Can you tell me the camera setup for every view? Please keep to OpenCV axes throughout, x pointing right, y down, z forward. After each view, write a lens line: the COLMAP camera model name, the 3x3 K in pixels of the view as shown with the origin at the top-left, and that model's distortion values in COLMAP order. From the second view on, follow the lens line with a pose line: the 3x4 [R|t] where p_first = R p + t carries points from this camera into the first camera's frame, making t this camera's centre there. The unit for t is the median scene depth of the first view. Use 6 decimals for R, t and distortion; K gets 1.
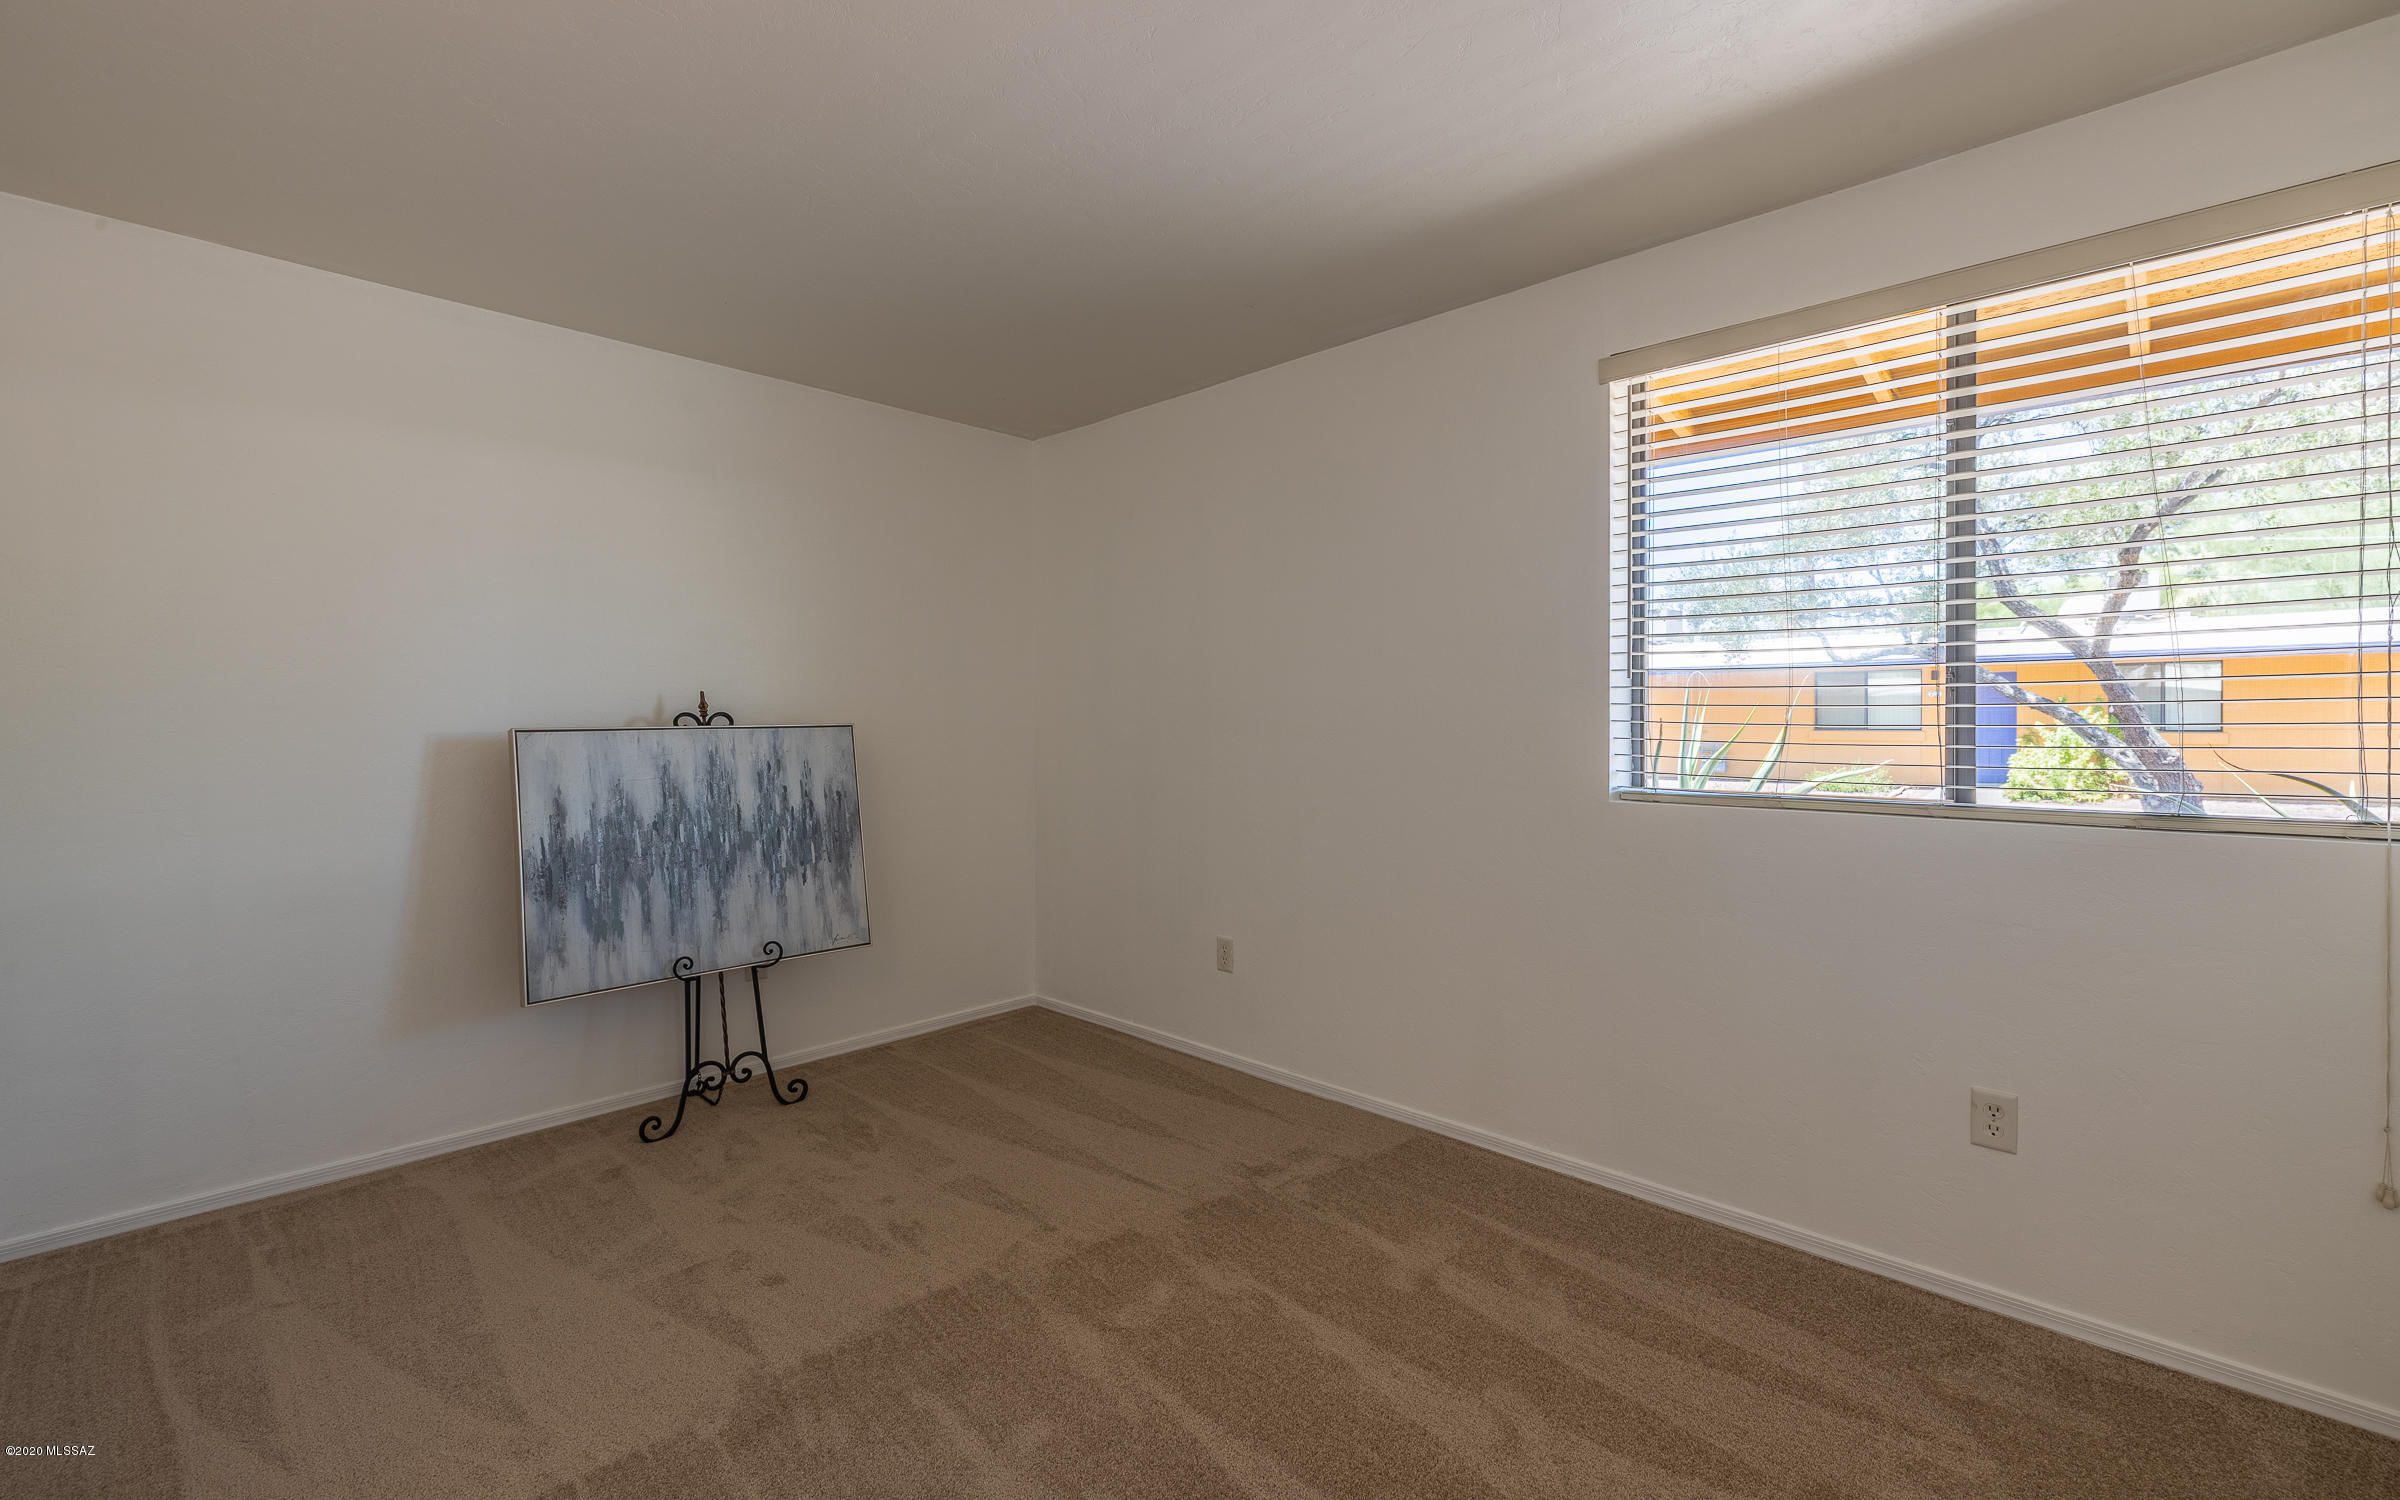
lens RADIAL K [[943.5, 0, 1248.9], [0, 943.5, 741.0], [0, 0, 1]] dist [0.000675, -0.000768]
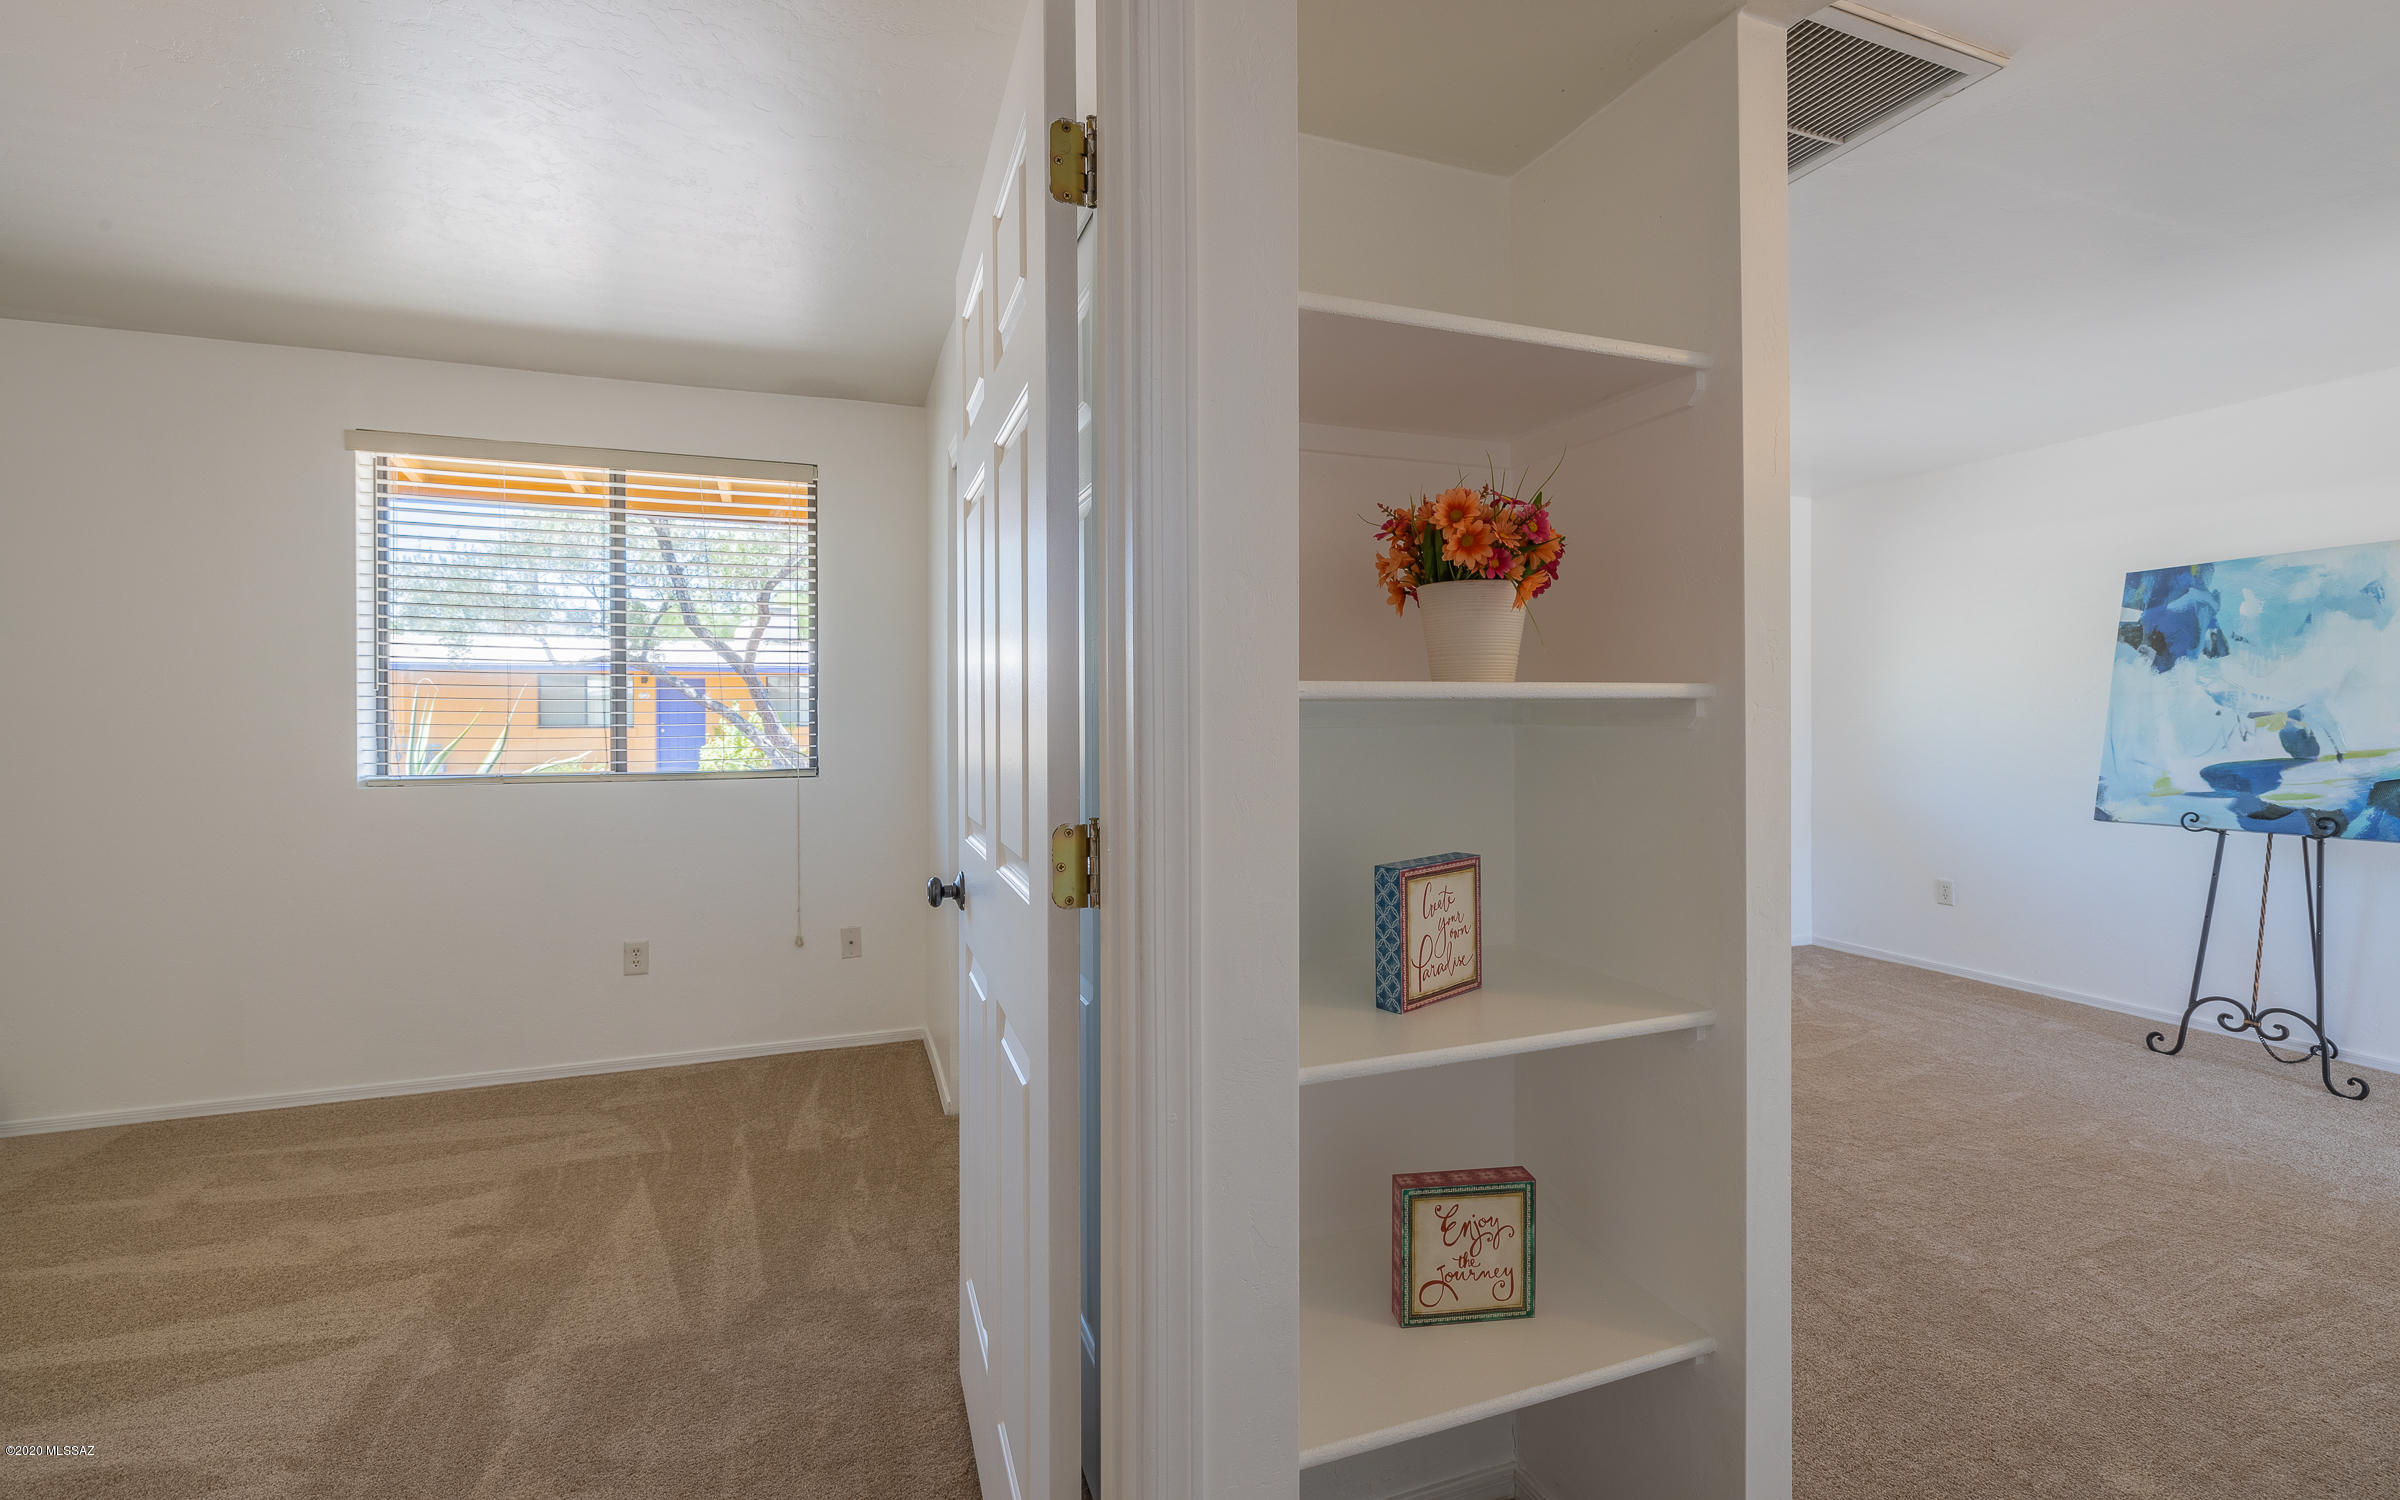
lens RADIAL K [[1020.0, 0, 1197.0], [0, 1020.0, 703.7], [0, 0, 1]] dist [0.001948, -0.001107]
pose [[0.445400, 0.006502, 0.895308, -0.353391], [0.016782, 0.999737, -0.015609, -0.008399], [-0.895174, 0.021977, 0.445174, -0.631613]]
